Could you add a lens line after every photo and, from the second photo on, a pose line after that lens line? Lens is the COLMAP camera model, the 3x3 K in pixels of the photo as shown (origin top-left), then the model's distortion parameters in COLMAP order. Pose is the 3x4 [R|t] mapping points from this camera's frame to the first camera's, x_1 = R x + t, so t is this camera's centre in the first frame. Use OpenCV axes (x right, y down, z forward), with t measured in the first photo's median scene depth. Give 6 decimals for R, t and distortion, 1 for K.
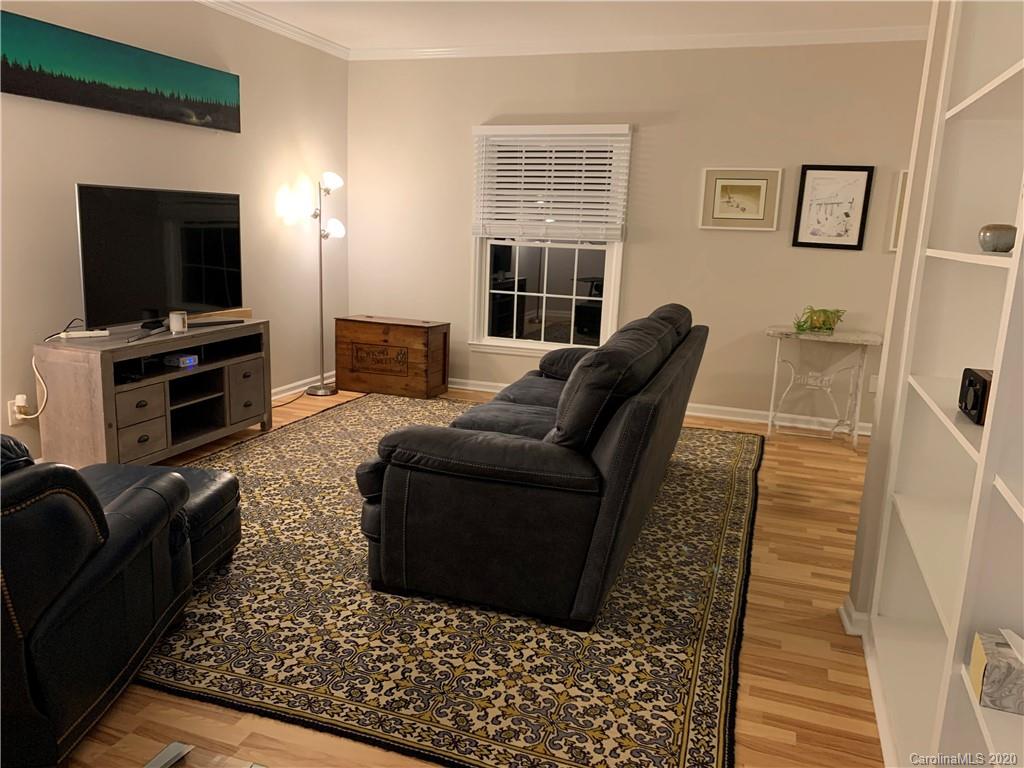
lens RADIAL K [[785.5, 0, 512.0], [0, 785.5, 384.0], [0, 0, 1]] dist [0.002167, 0.000222]
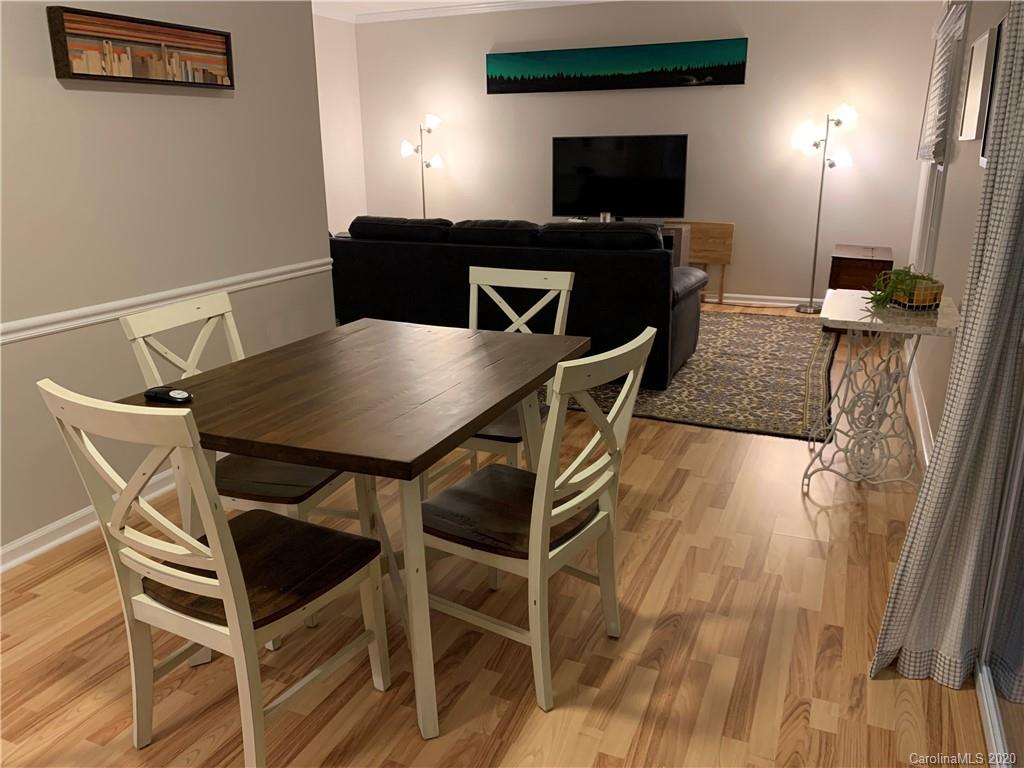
lens RADIAL K [[785.5, 0, 512.0], [0, 785.5, 384.0], [0, 0, 1]] dist [0.002167, 0.000222]
pose [[-0.067310, 0.248393, -0.966318, 1.121396], [-0.194994, 0.946563, 0.256898, -0.119993], [0.978492, 0.205718, -0.015278, 0.808048]]
